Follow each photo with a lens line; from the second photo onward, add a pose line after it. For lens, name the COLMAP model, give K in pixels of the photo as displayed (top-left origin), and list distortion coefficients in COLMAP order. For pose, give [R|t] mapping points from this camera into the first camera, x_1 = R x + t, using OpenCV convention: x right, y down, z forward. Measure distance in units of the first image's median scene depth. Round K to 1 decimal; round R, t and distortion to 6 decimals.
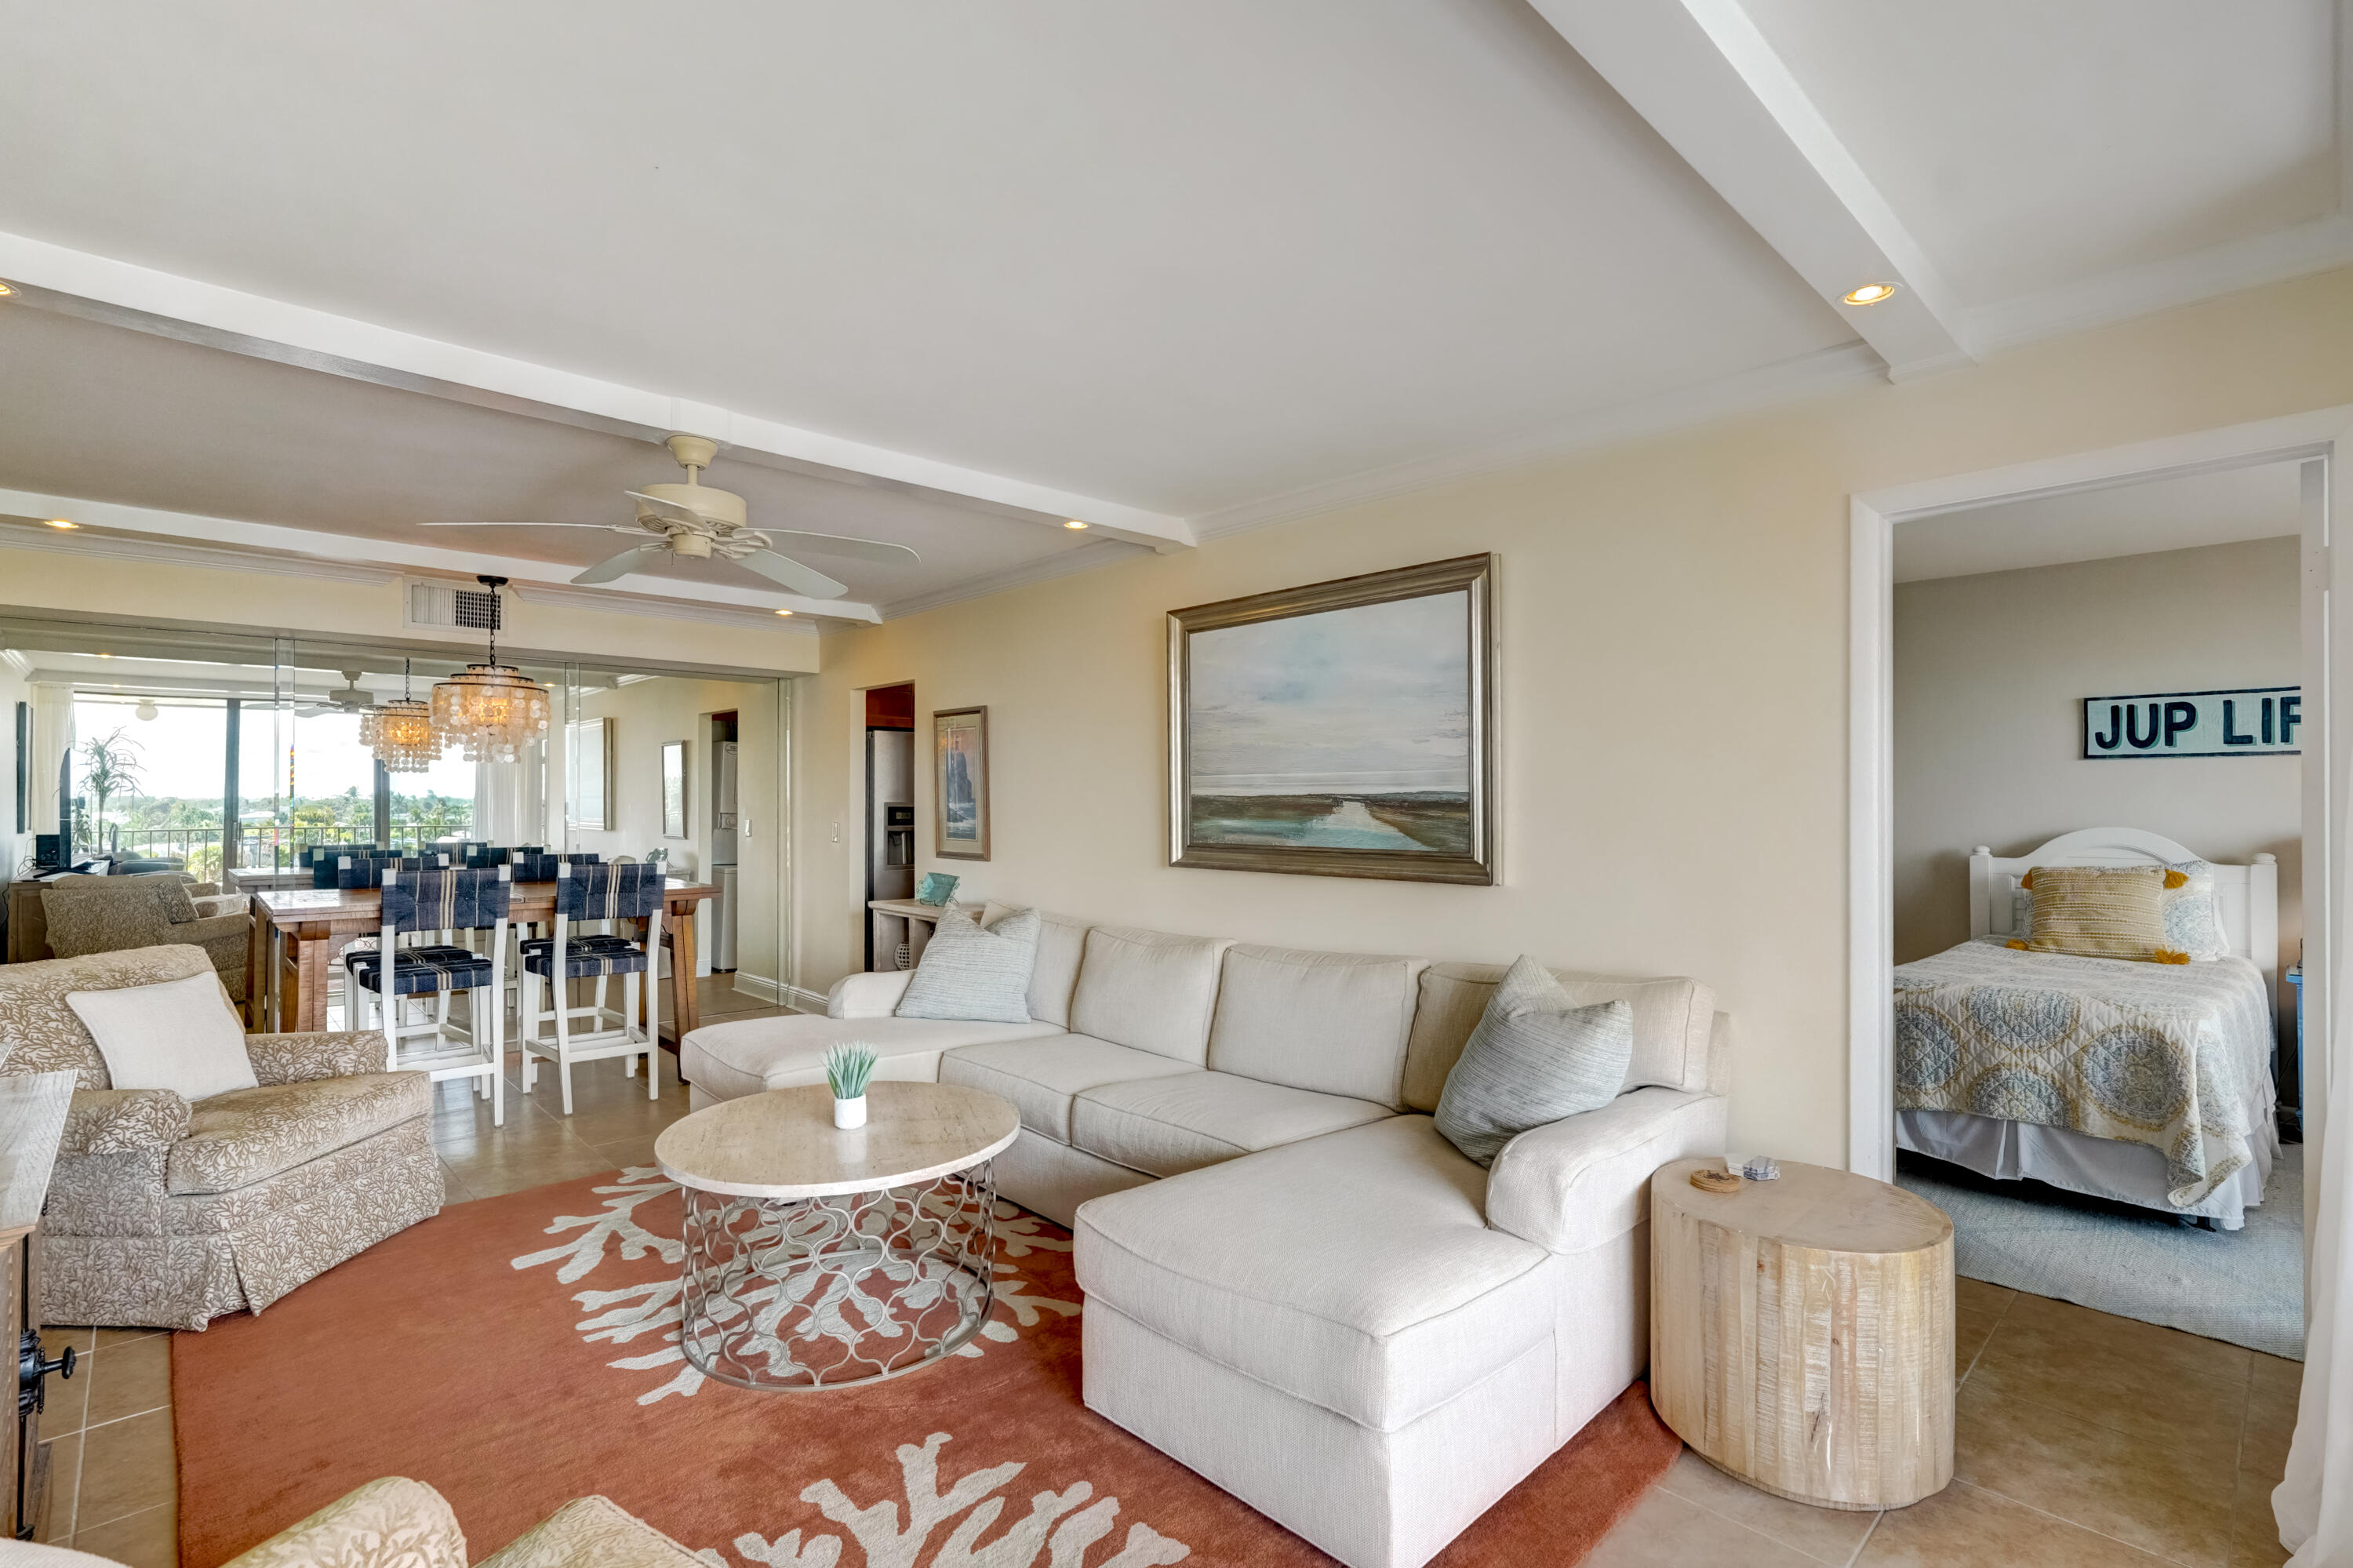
lens RADIAL K [[1120.0, 0, 1164.4], [0, 1120.0, 795.2], [0, 0, 1]] dist [-0.000672, 0.000737]
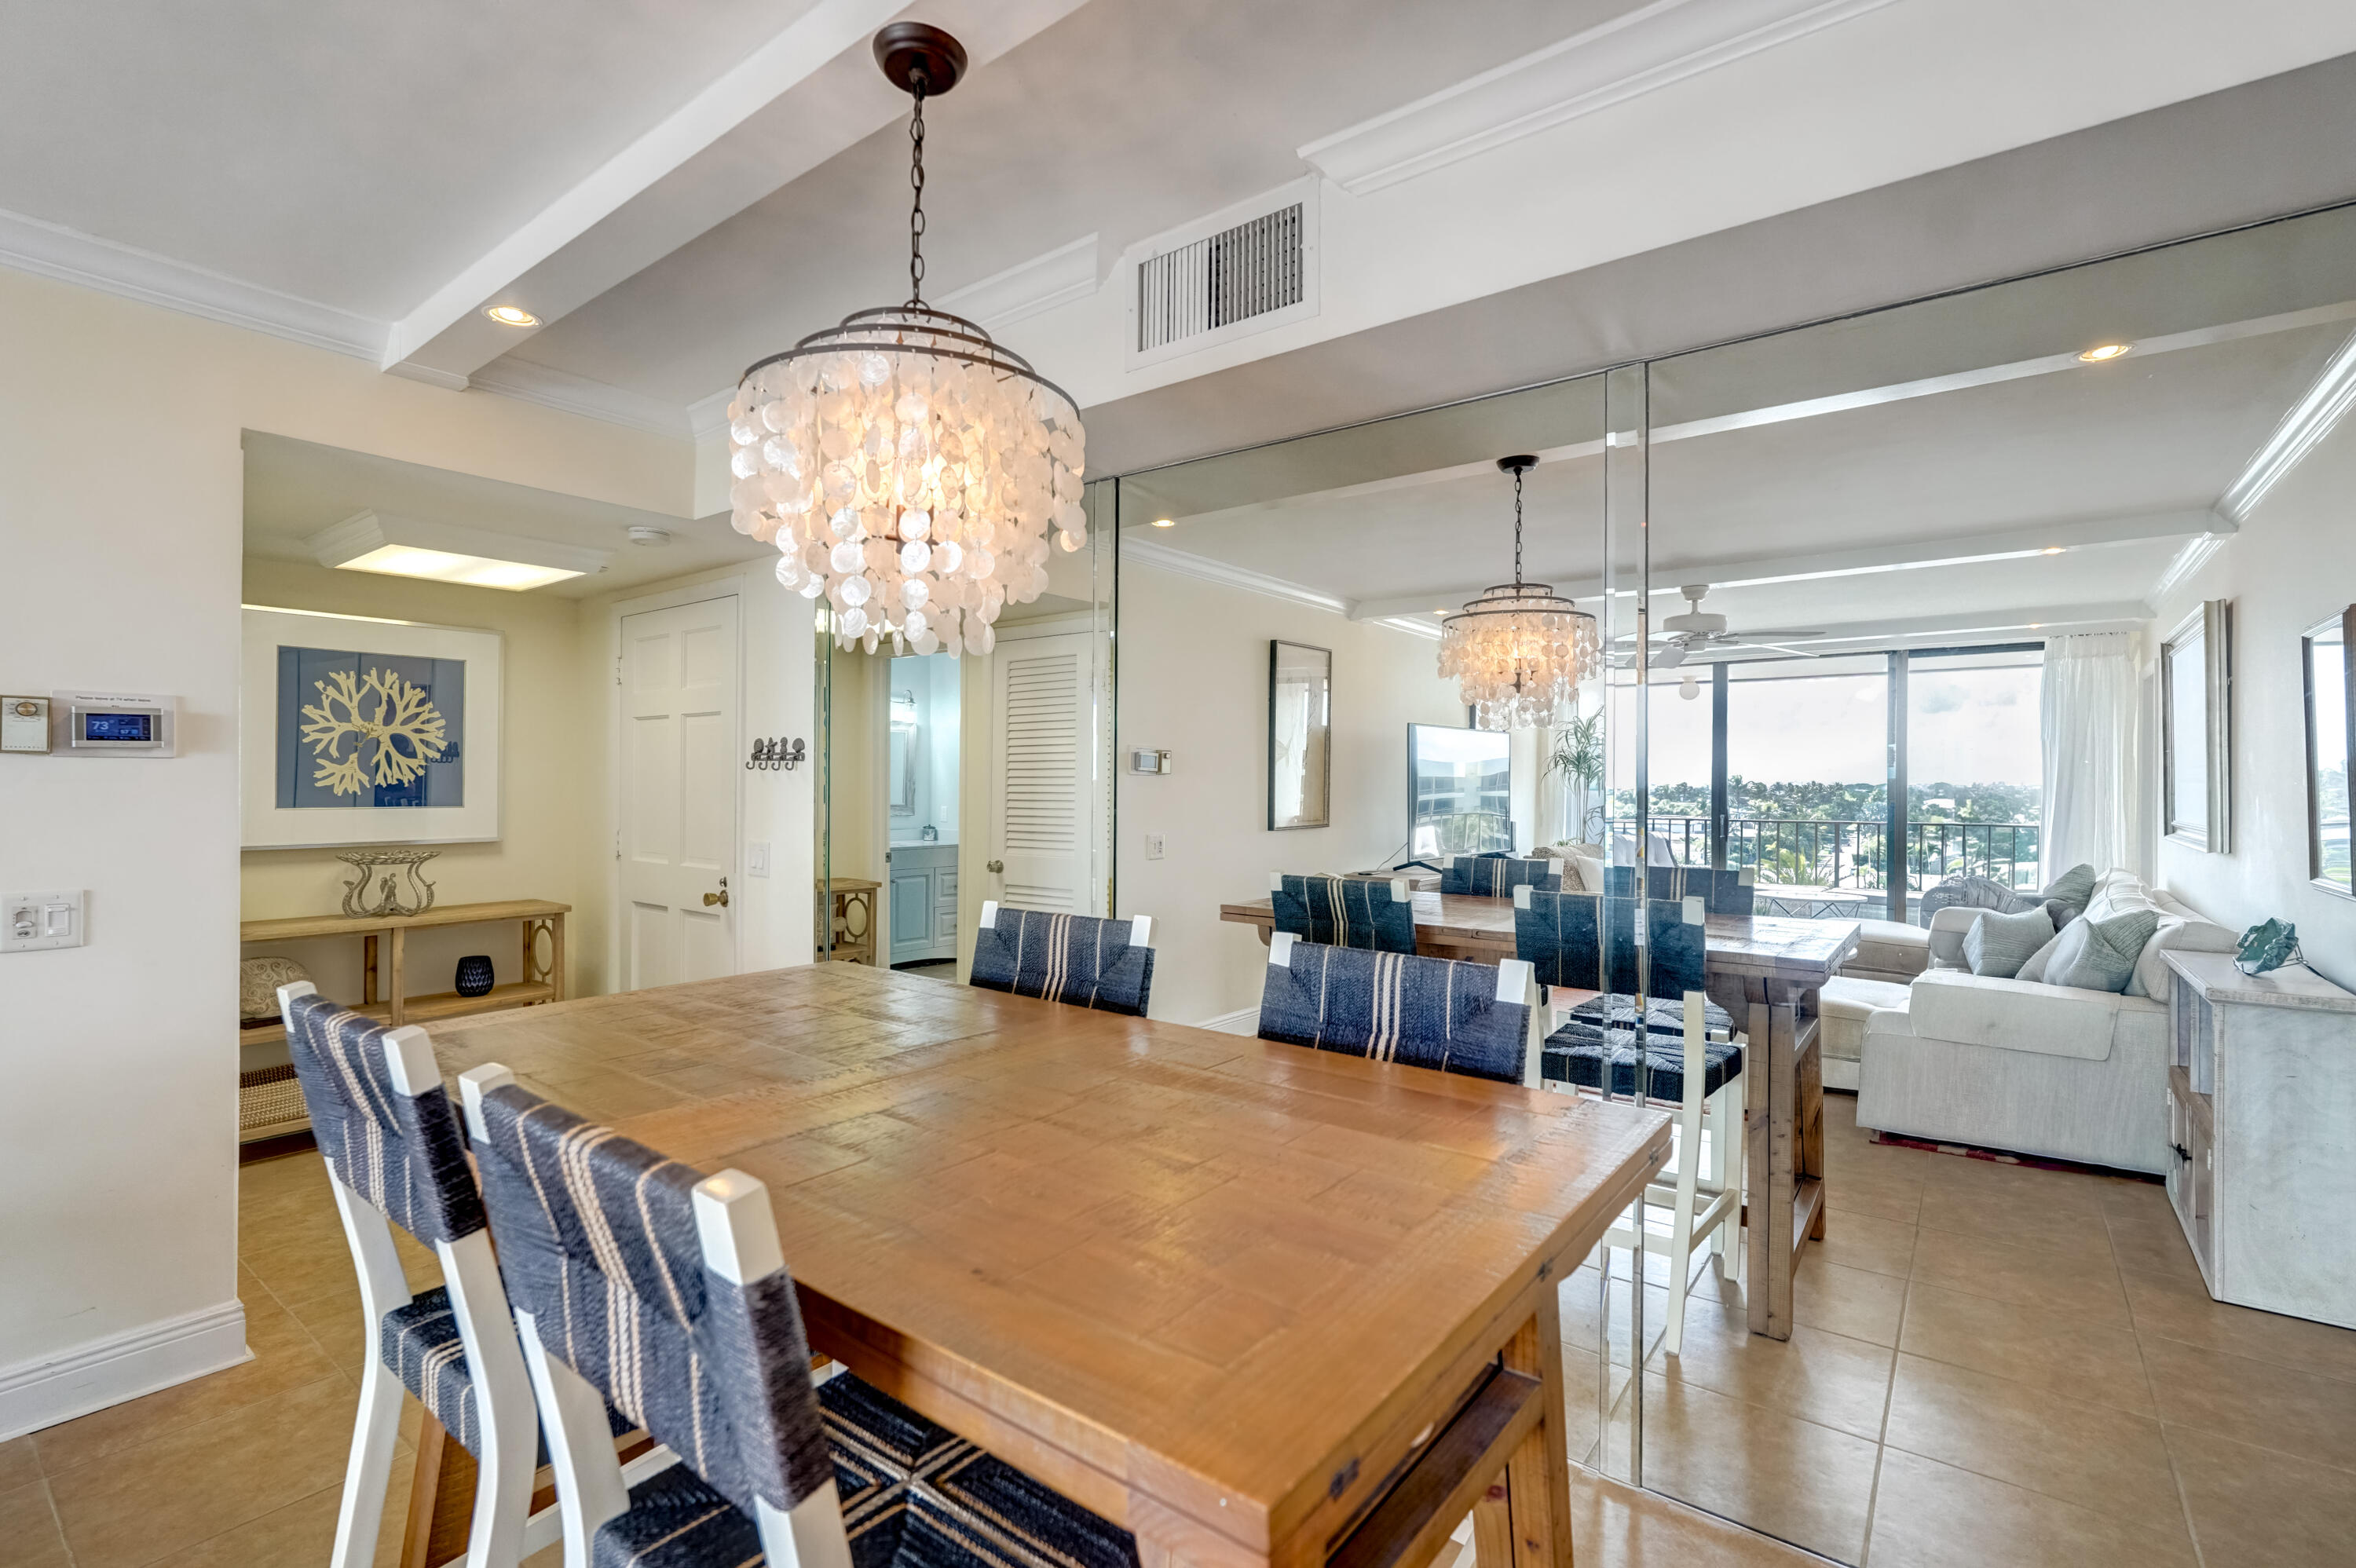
lens RADIAL K [[1047.1, 0, 1171.2], [0, 1047.1, 778.2], [0, 0, 1]] dist [0.005292, 0.003906]
pose [[0.158262, -0.008197, -0.987363, -0.514092], [0.001469, 0.999966, -0.008066, 0.012427], [0.987396, -0.000174, 0.158269, 1.718558]]
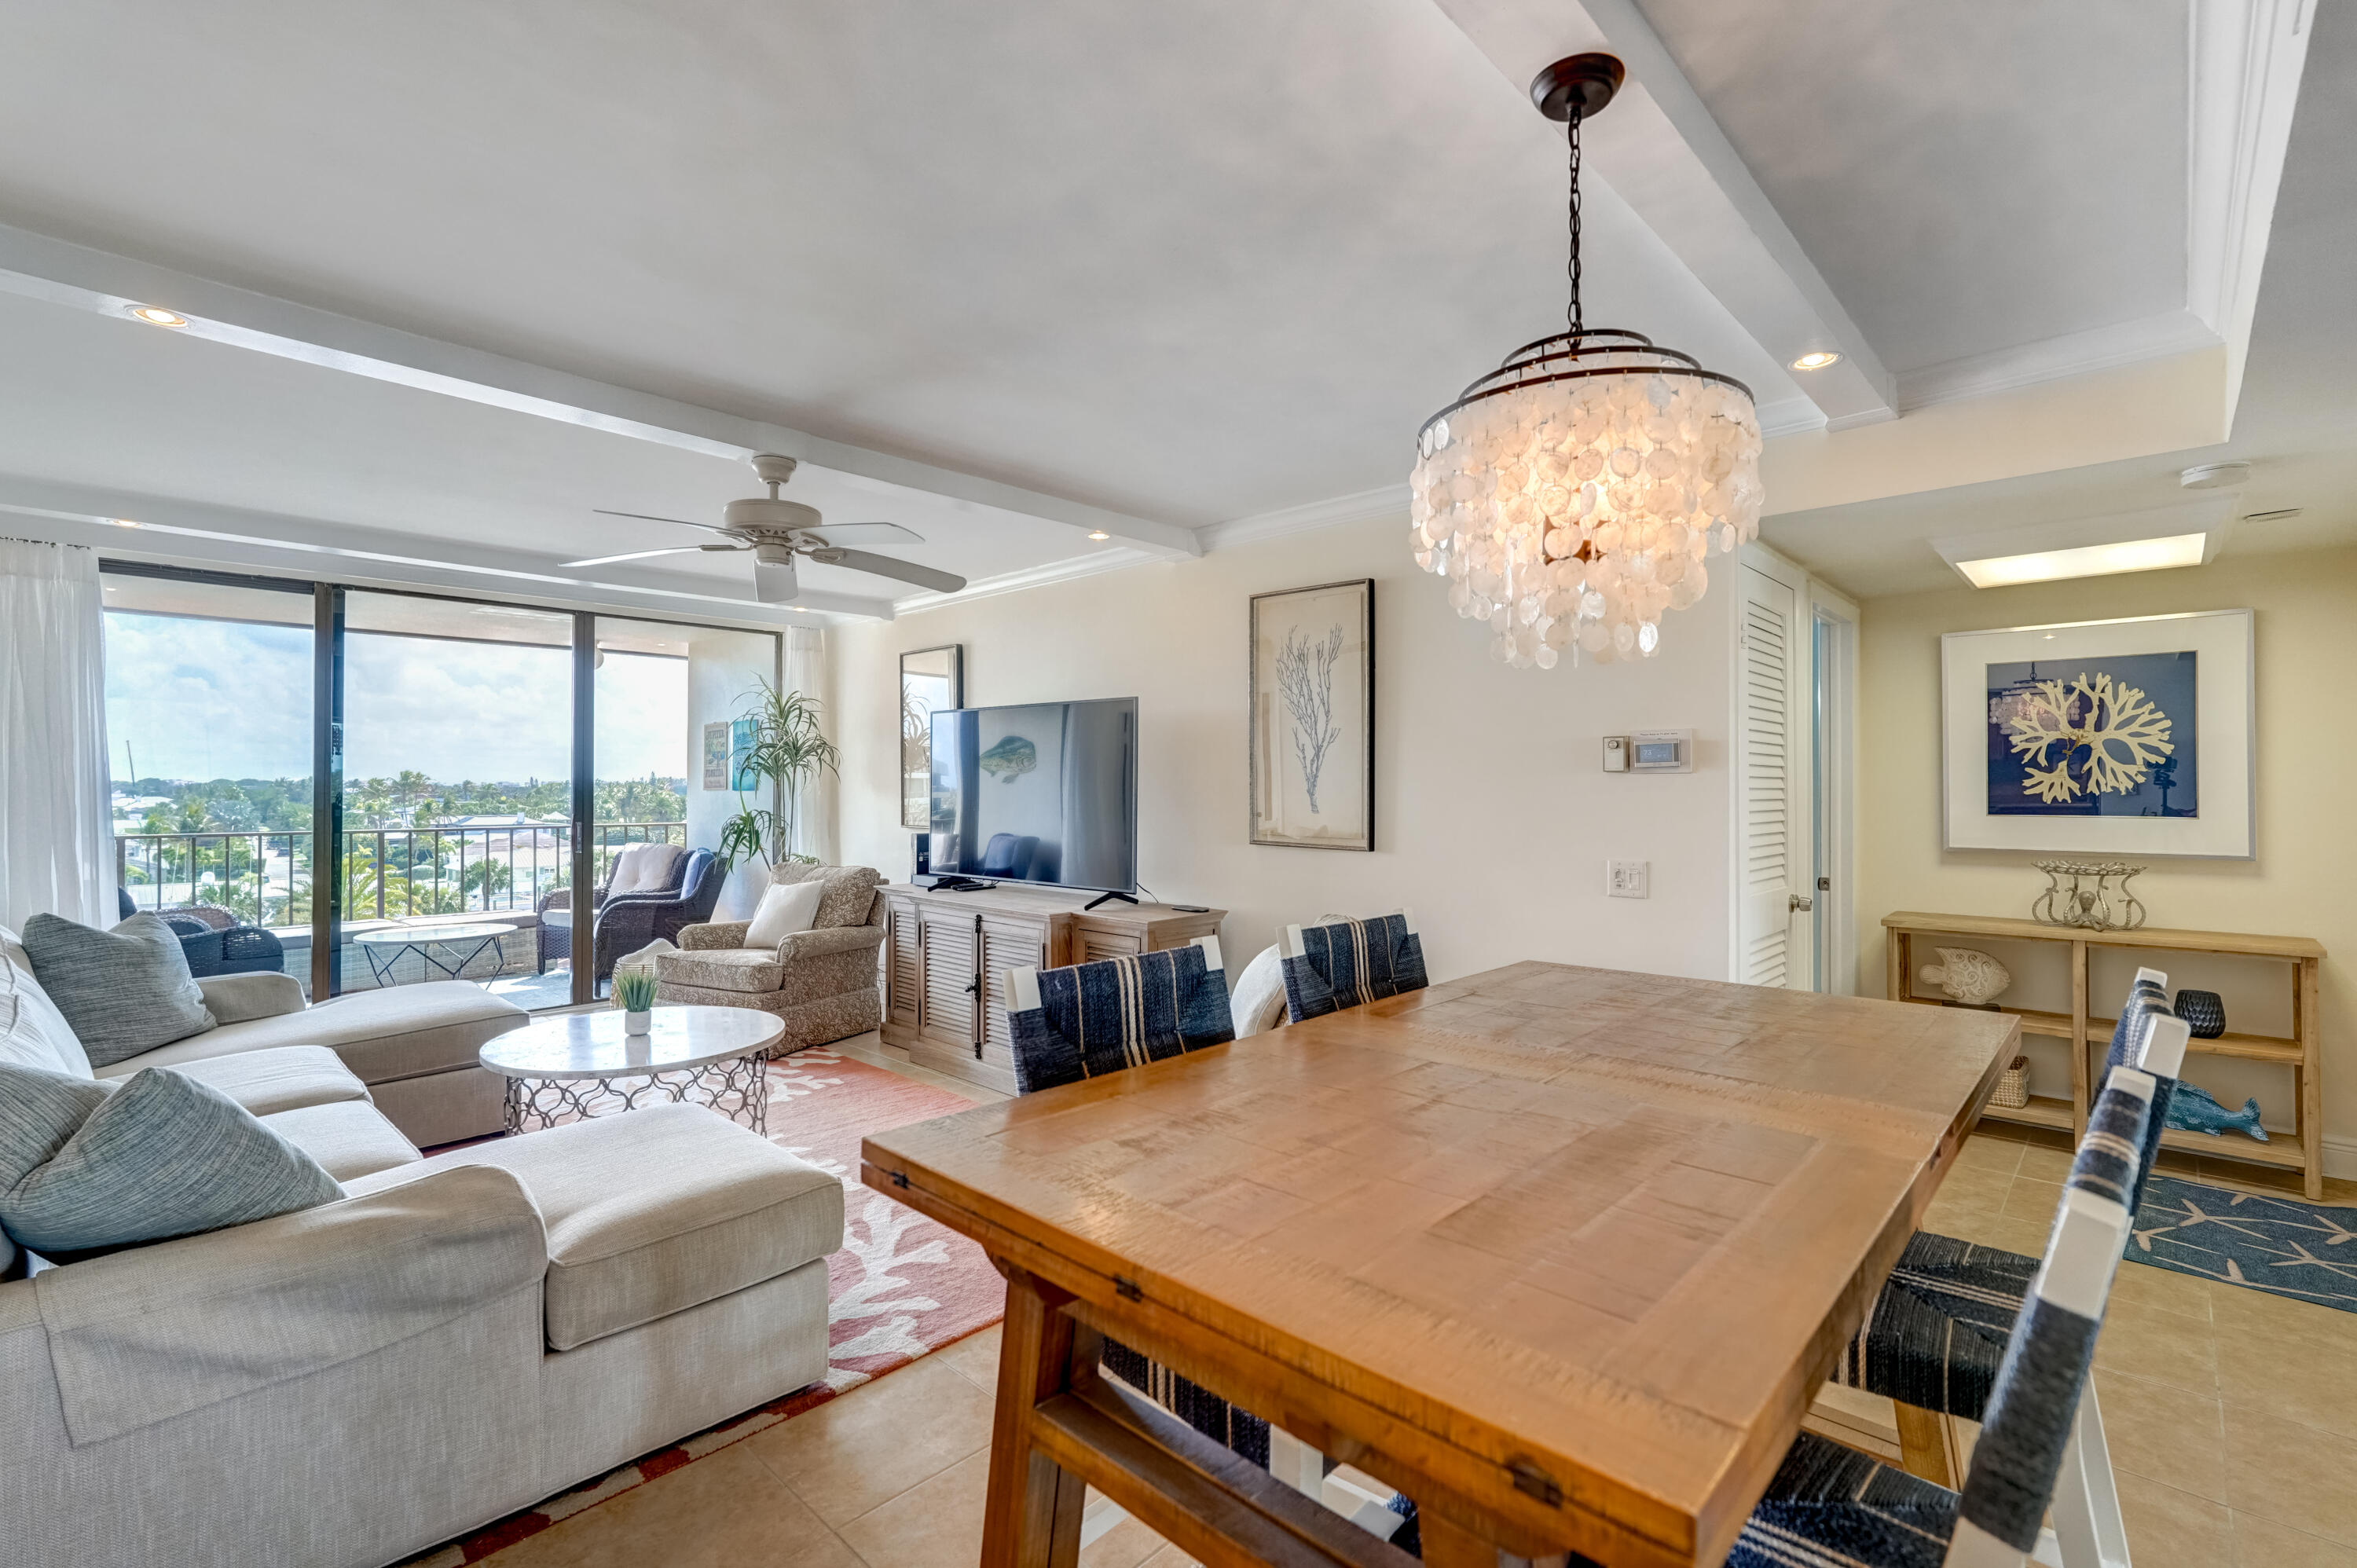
lens RADIAL K [[1047.6, 0, 1154.8], [0, 1047.6, 785.2], [0, 0, 1]] dist [0.005292, 0.003906]
pose [[-0.998641, -0.004209, -0.051946, -0.777718], [-0.003830, 0.999965, -0.007389, 0.012638], [0.051976, -0.007180, -0.998623, 2.156705]]
